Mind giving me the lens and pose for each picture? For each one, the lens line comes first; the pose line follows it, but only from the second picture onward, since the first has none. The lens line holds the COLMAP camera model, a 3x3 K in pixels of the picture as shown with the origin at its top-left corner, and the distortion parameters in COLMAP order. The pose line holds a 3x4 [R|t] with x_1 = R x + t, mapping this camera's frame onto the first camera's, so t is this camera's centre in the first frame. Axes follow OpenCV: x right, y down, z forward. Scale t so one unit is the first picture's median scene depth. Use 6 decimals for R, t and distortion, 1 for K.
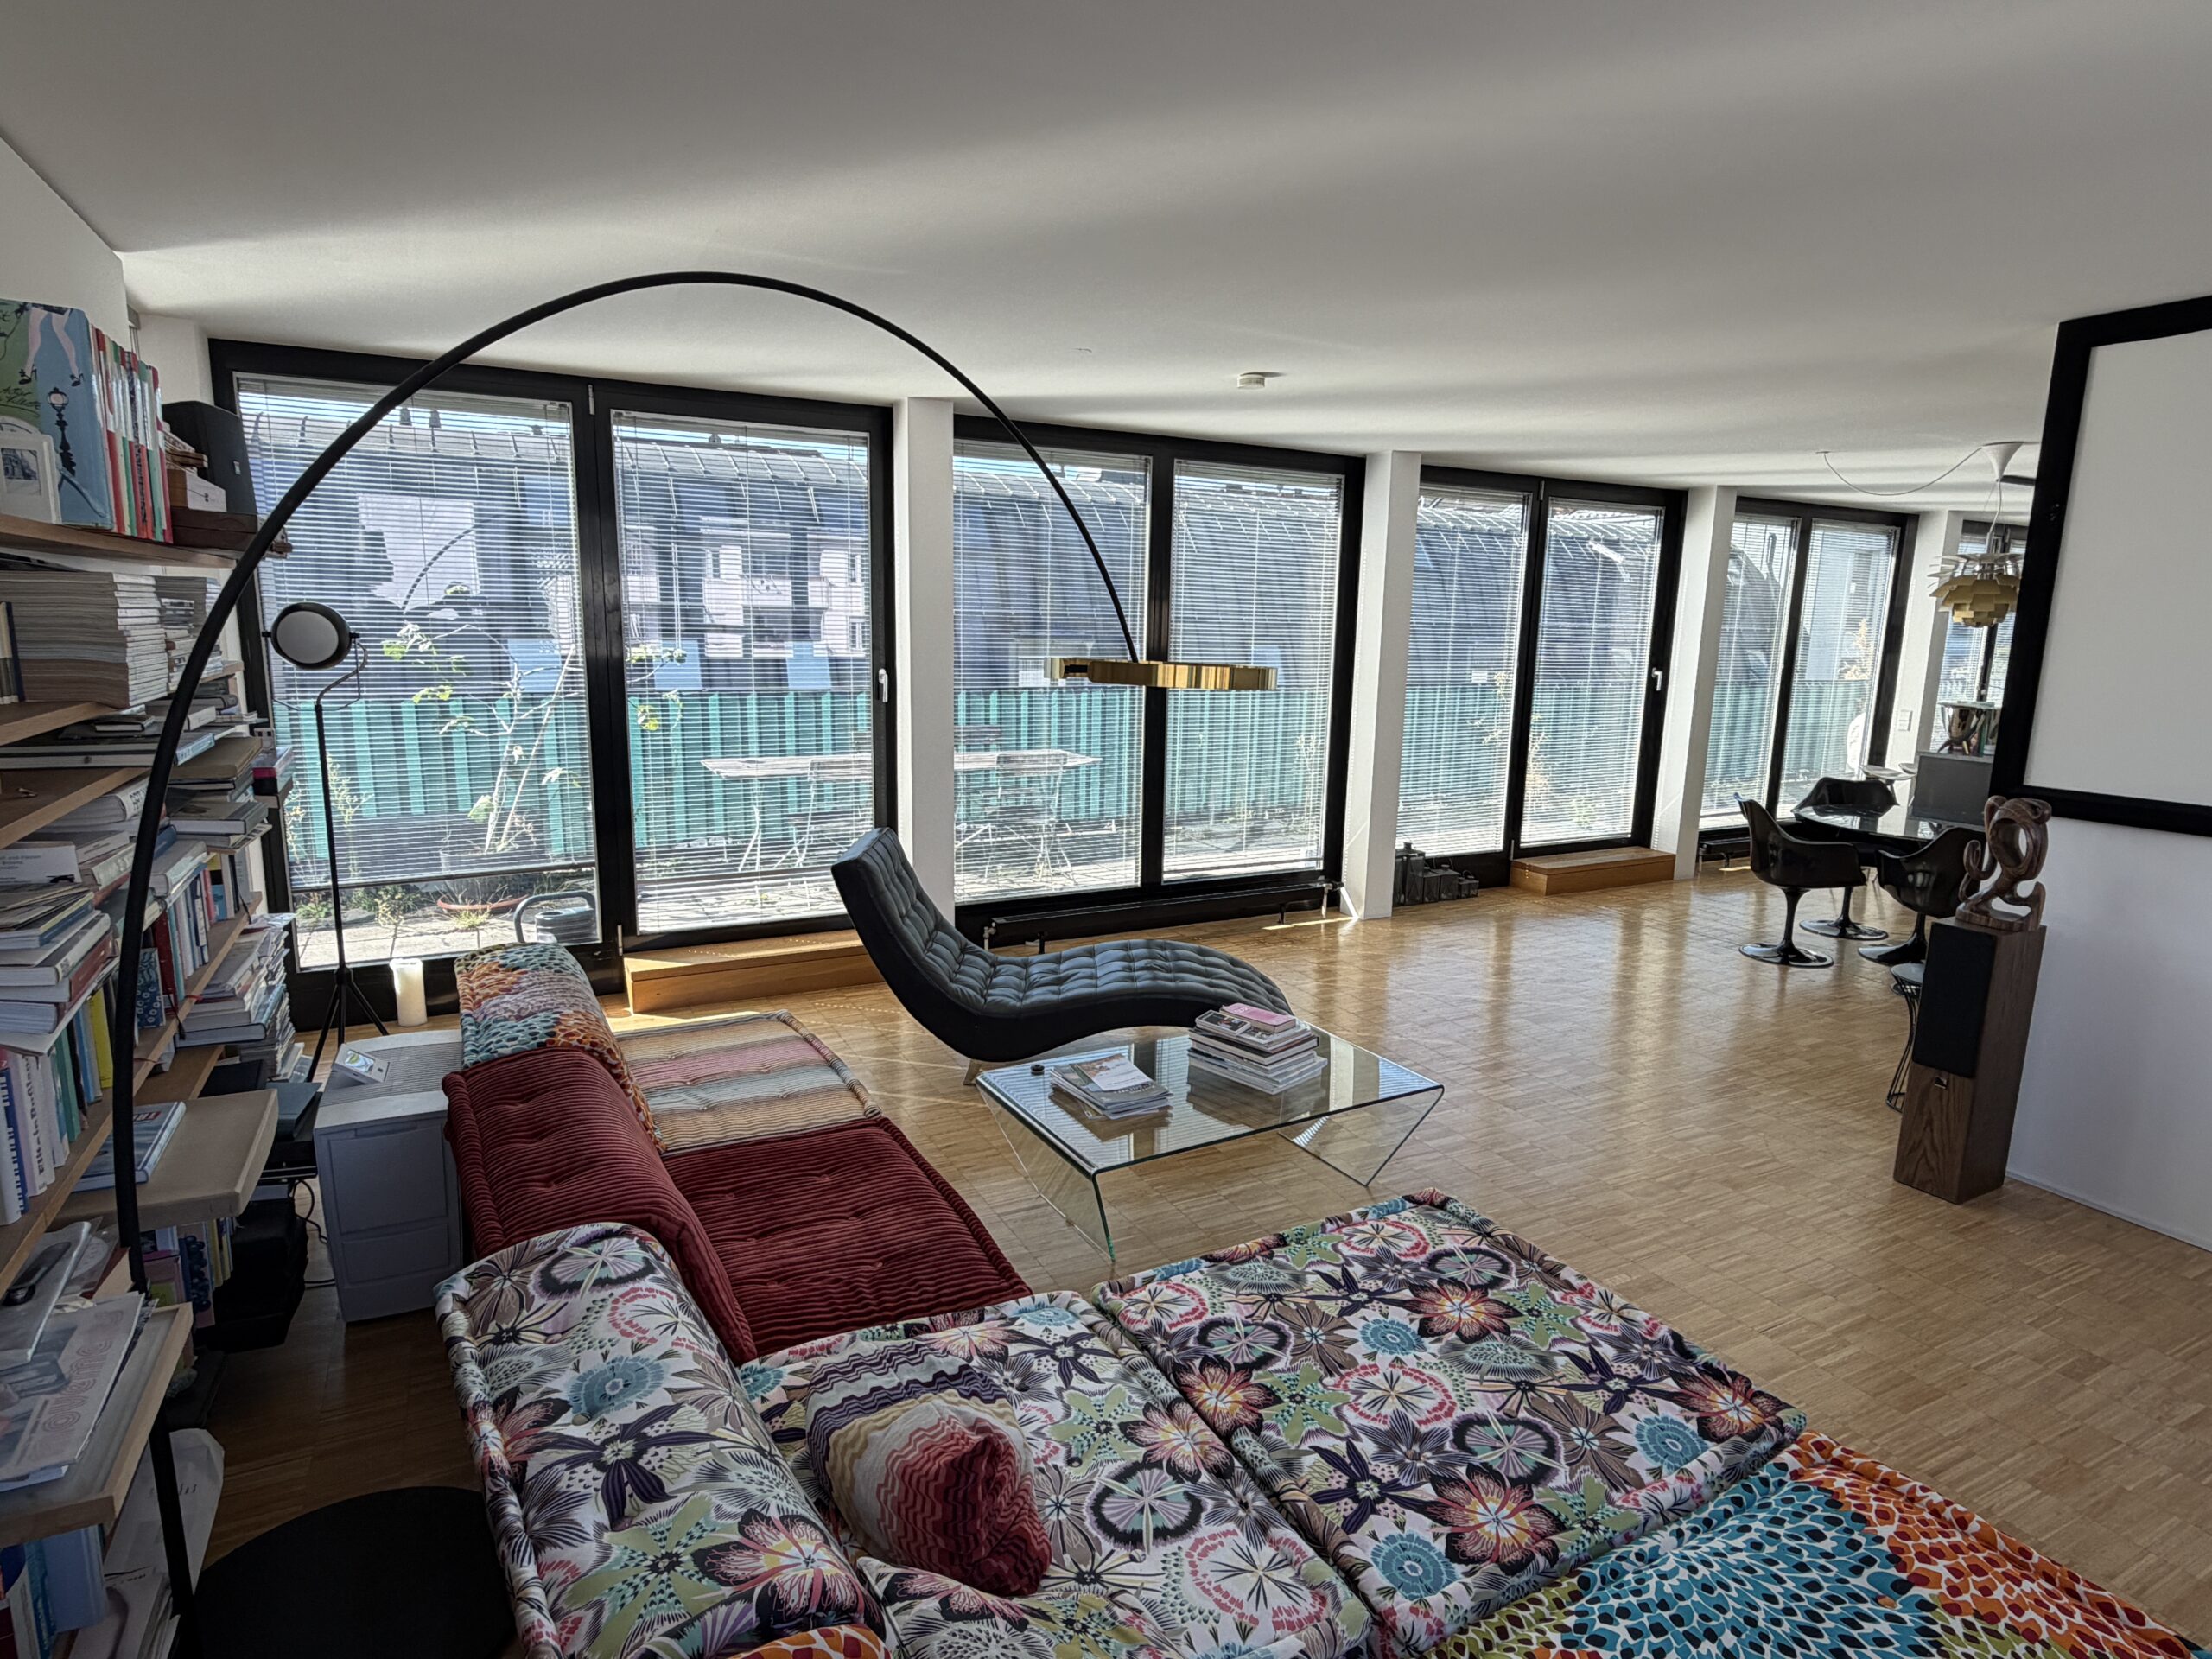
lens RADIAL K [[1195.2, 0, 1110.3], [0, 1195.2, 832.2], [0, 0, 1]] dist [0.003019, -0.000091]
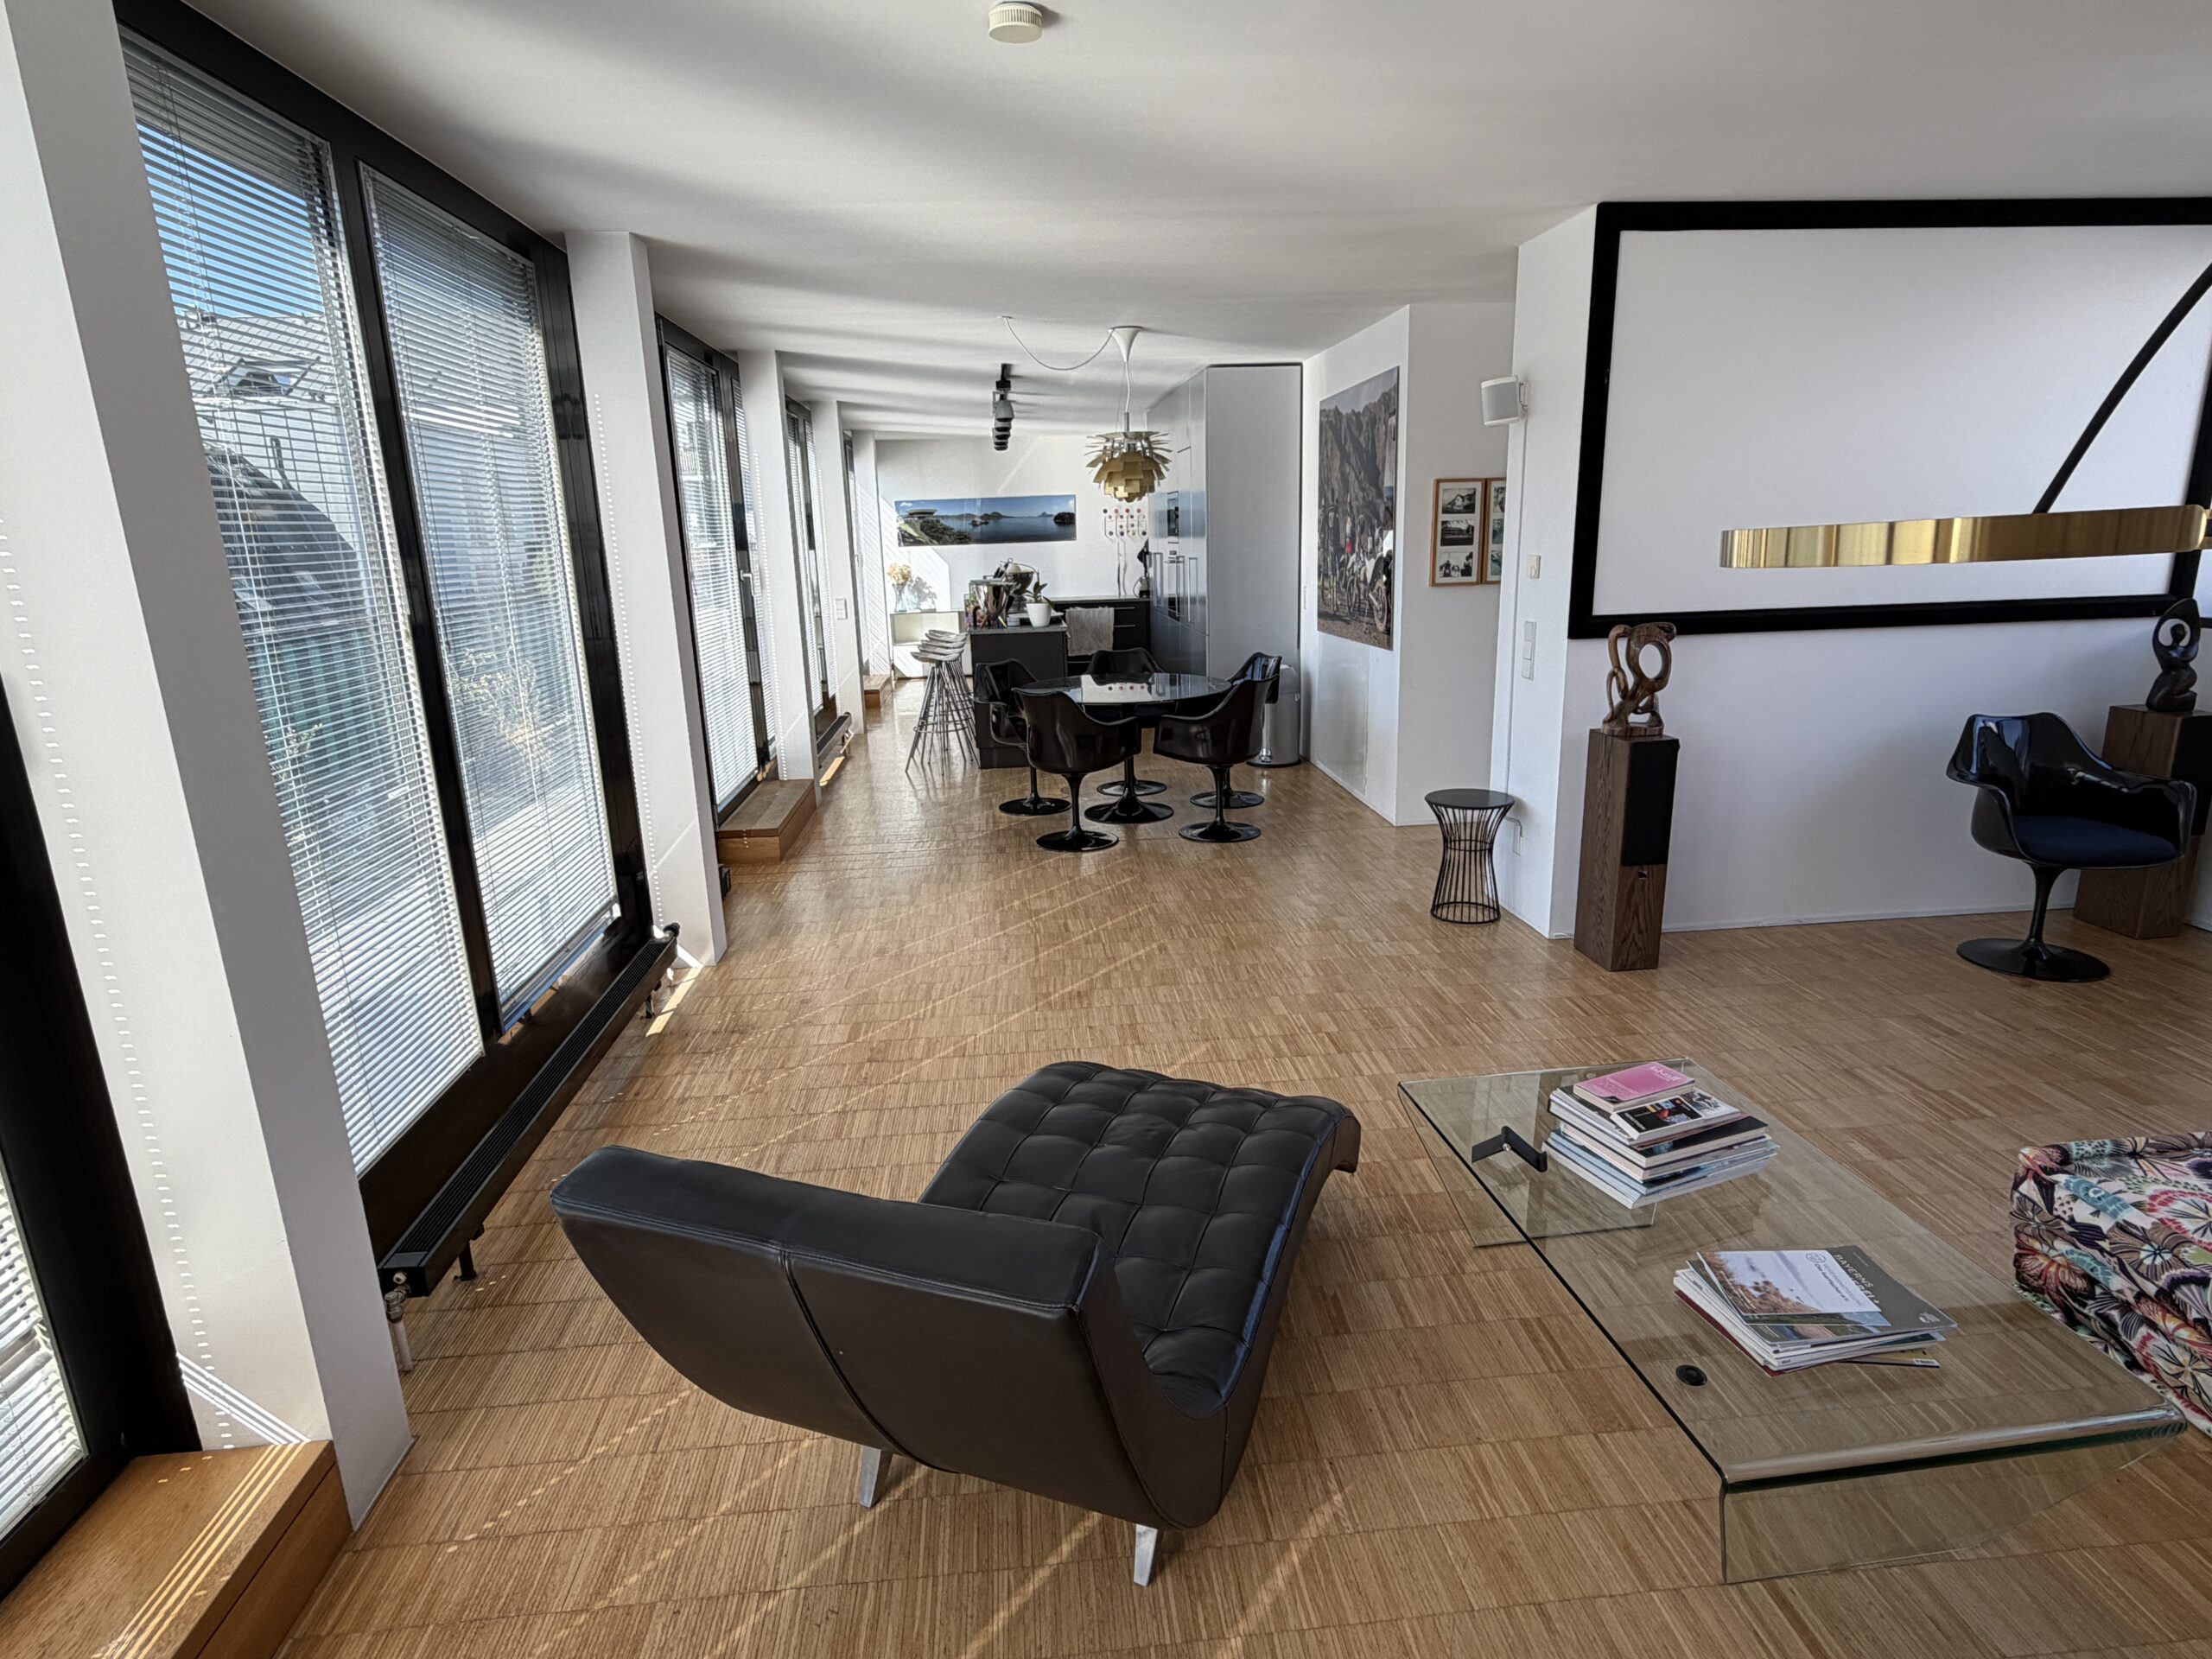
lens RADIAL K [[1195.2, 0, 1108.3], [0, 1195.2, 830.7], [0, 0, 1]] dist [0.003019, -0.000091]
pose [[0.391272, -0.259004, 0.883076, -0.670431], [0.199945, 0.960582, 0.193144, -0.205625], [-0.898292, 0.100994, 0.427636, 1.227144]]
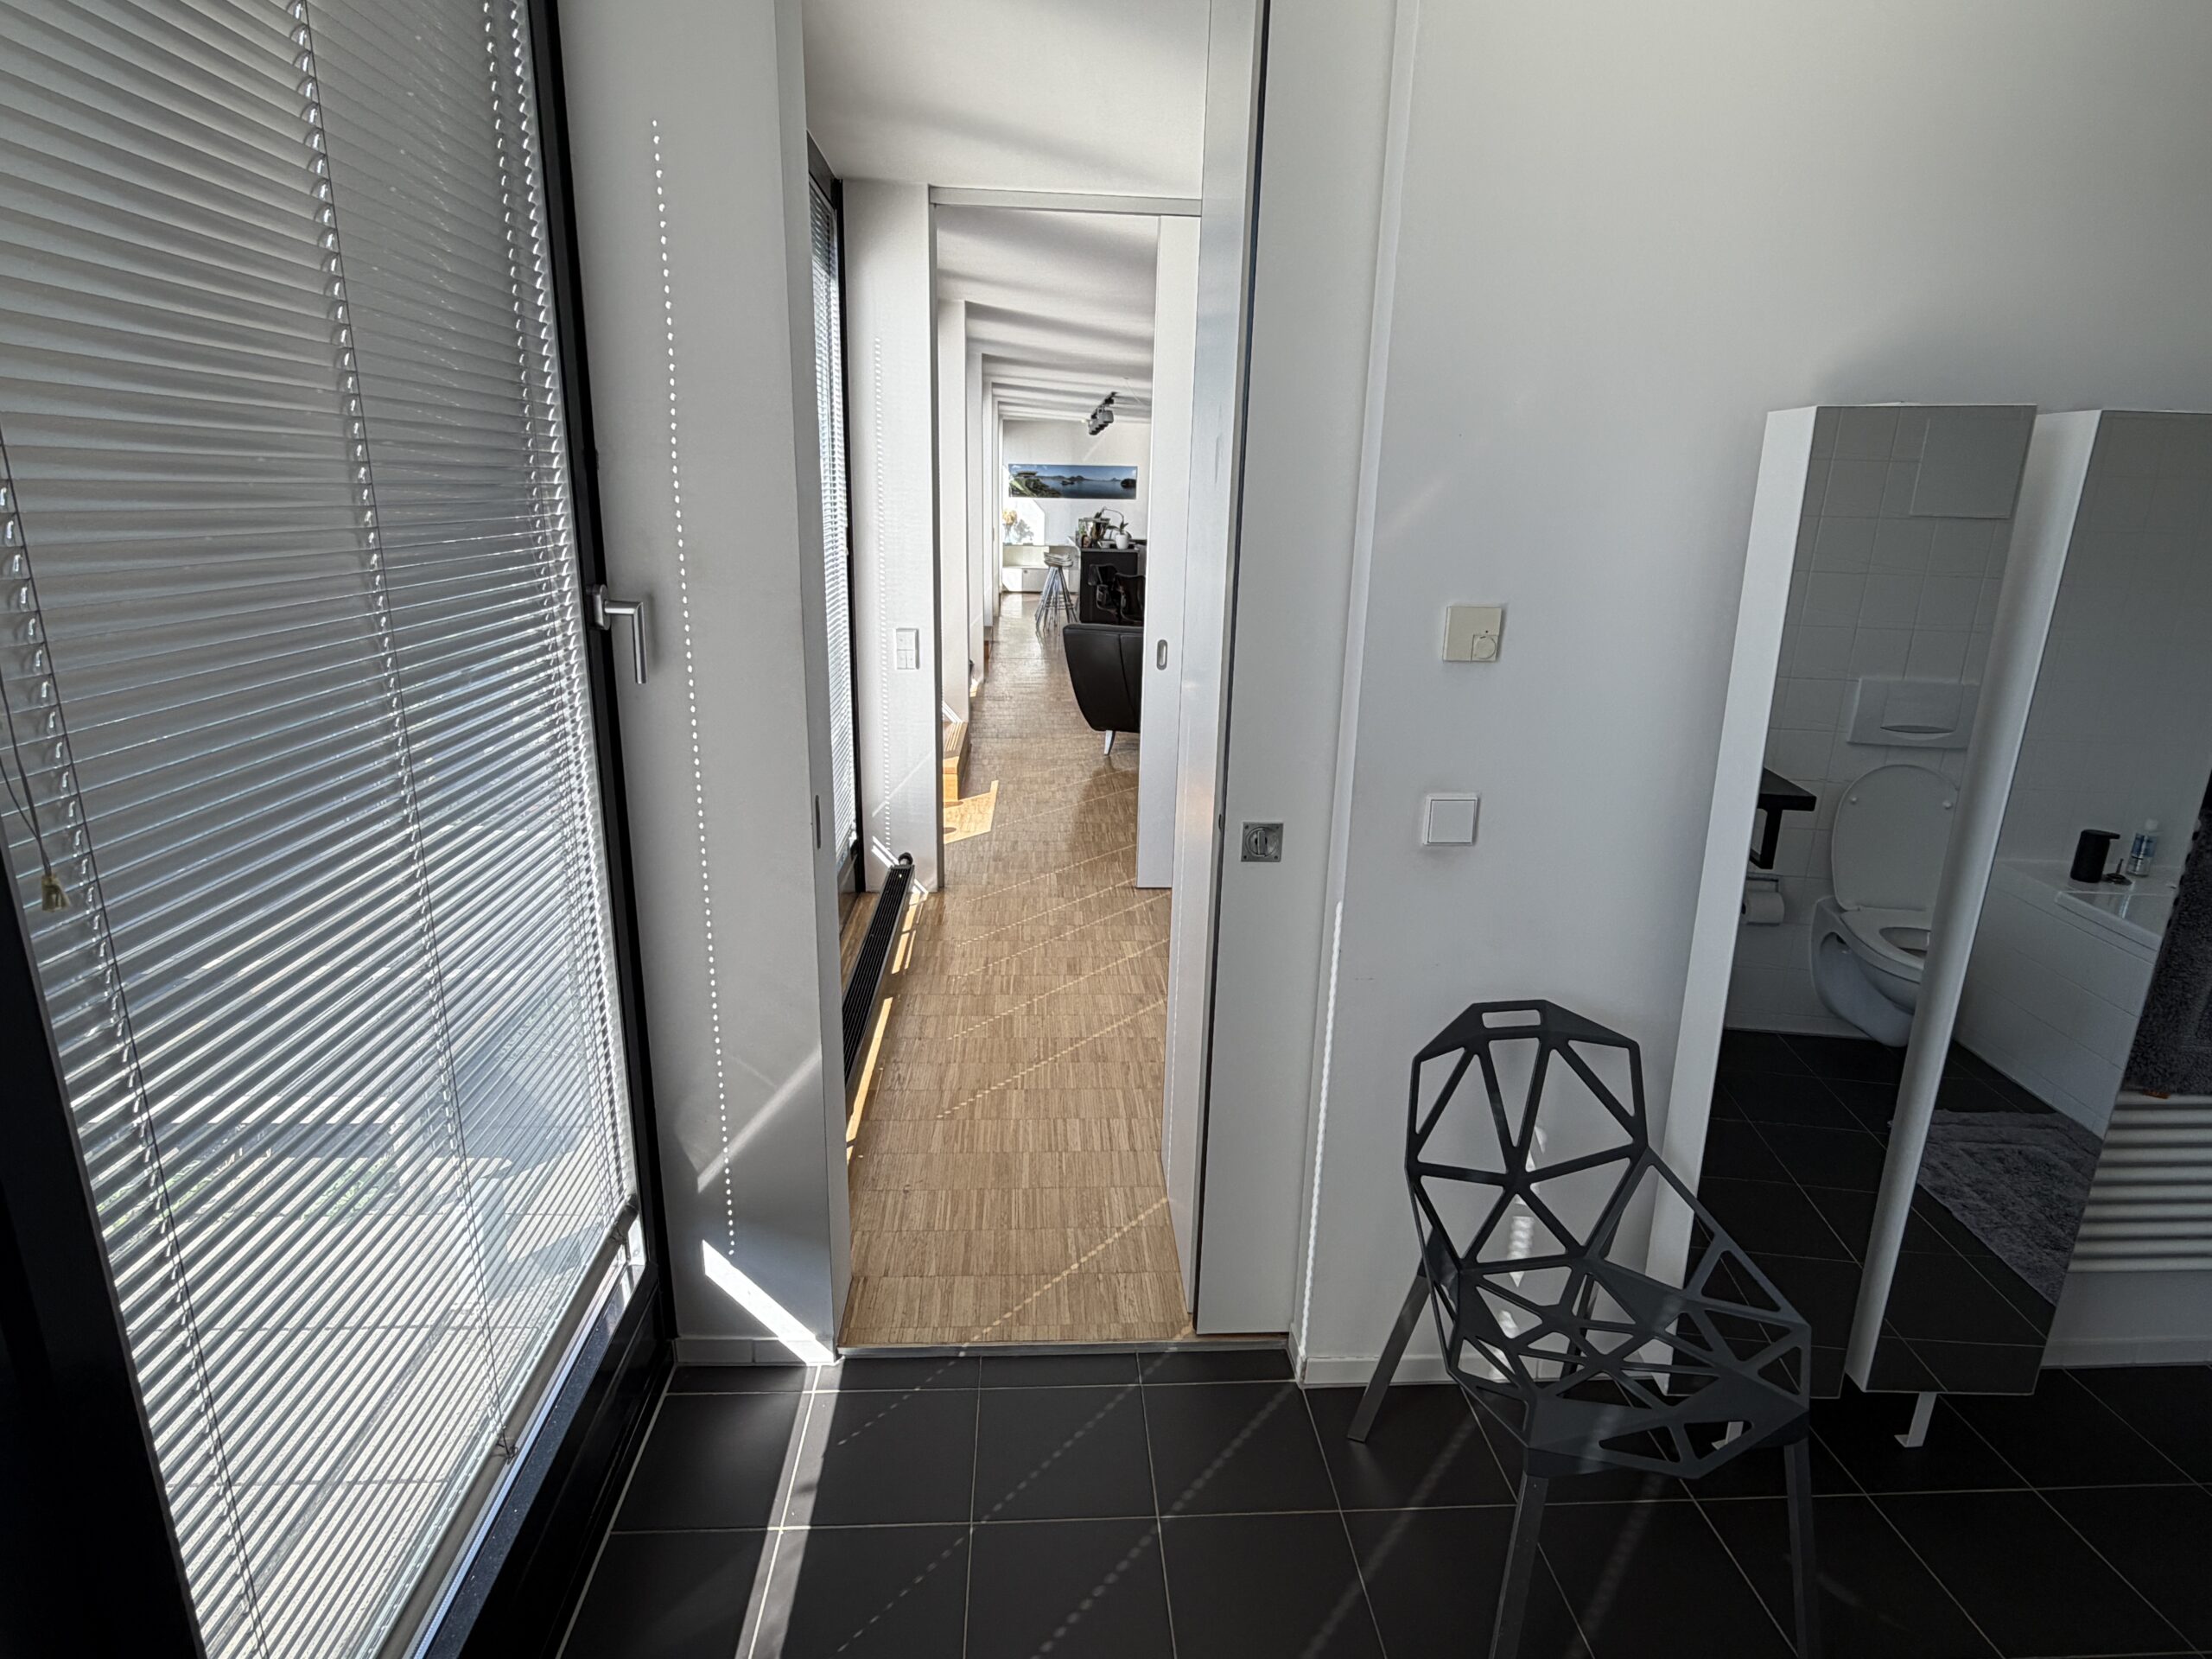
lens RADIAL K [[1195.2, 0, 1109.9], [0, 1195.2, 825.4], [0, 0, 1]] dist [0.003019, -0.000091]
pose [[0.415910, -0.257210, 0.872274, -2.553735], [0.146437, 0.965594, 0.214904, -0.121545], [-0.897538, 0.038352, 0.439266, 0.536877]]
